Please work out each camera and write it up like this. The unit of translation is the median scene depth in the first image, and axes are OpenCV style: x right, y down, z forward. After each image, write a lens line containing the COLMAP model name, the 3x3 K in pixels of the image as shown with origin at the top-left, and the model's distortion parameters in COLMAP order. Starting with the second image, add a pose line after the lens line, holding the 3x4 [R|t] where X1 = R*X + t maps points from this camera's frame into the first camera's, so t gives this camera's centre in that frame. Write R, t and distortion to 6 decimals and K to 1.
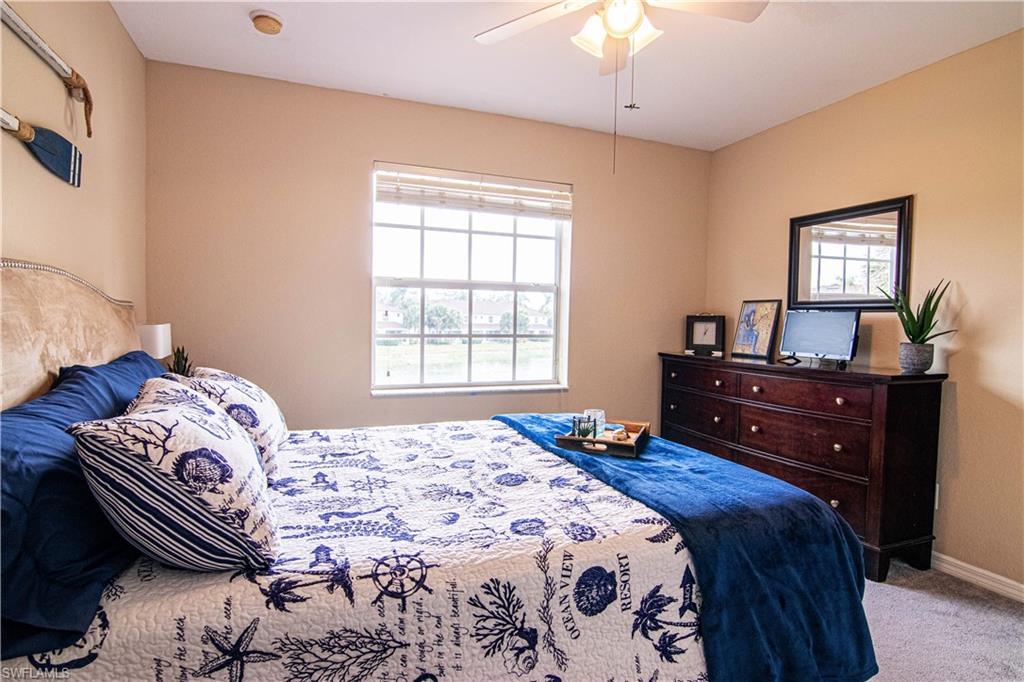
lens RADIAL K [[520.2, 0, 506.8], [0, 520.2, 344.0], [0, 0, 1]] dist [-0.008790, -0.009469]
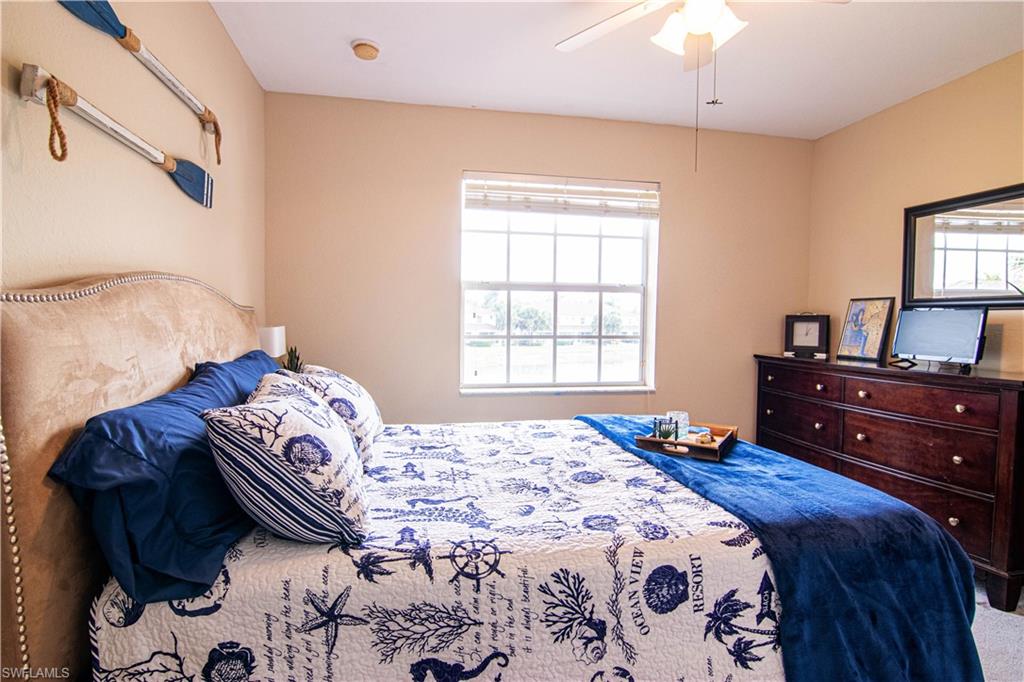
lens RADIAL K [[520.2, 0, 506.8], [0, 520.2, 344.0], [0, 0, 1]] dist [-0.008790, -0.009469]
pose [[0.984413, 0.001568, -0.175865, 0.034859], [-0.002138, 0.999993, -0.003050, 0.003254], [0.175859, 0.003378, 0.984410, -0.036552]]
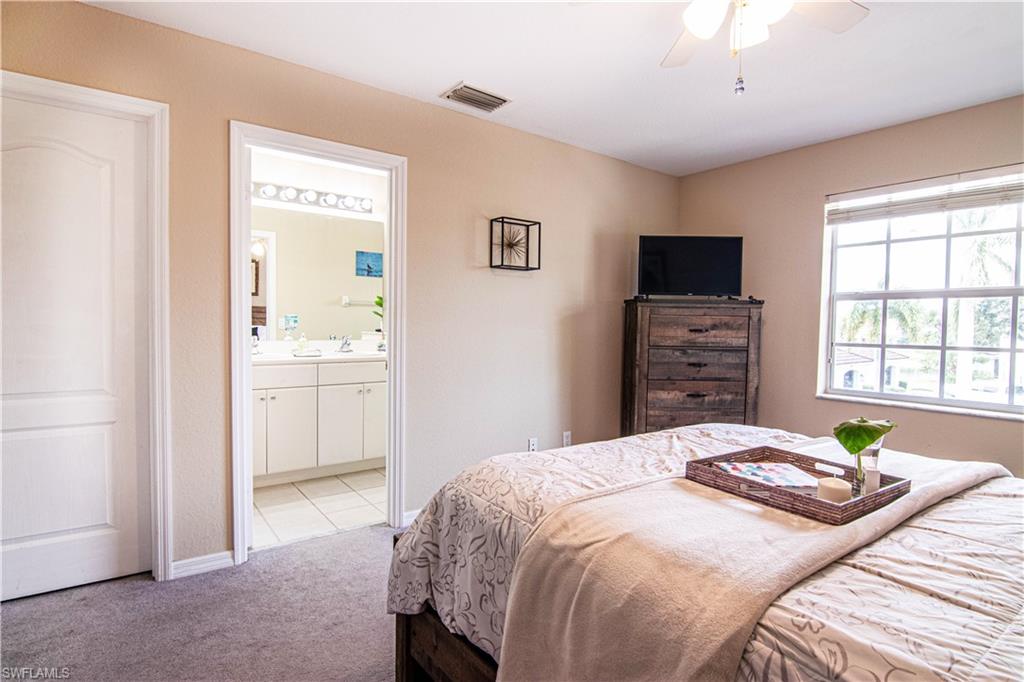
lens RADIAL K [[520.2, 0, 506.8], [0, 520.2, 344.0], [0, 0, 1]] dist [-0.008790, -0.009469]
pose [[0.266908, 0.026272, -0.963364, 1.395912], [-0.045916, 0.998840, 0.014518, -0.000832], [0.962628, 0.040359, 0.267805, 0.008646]]
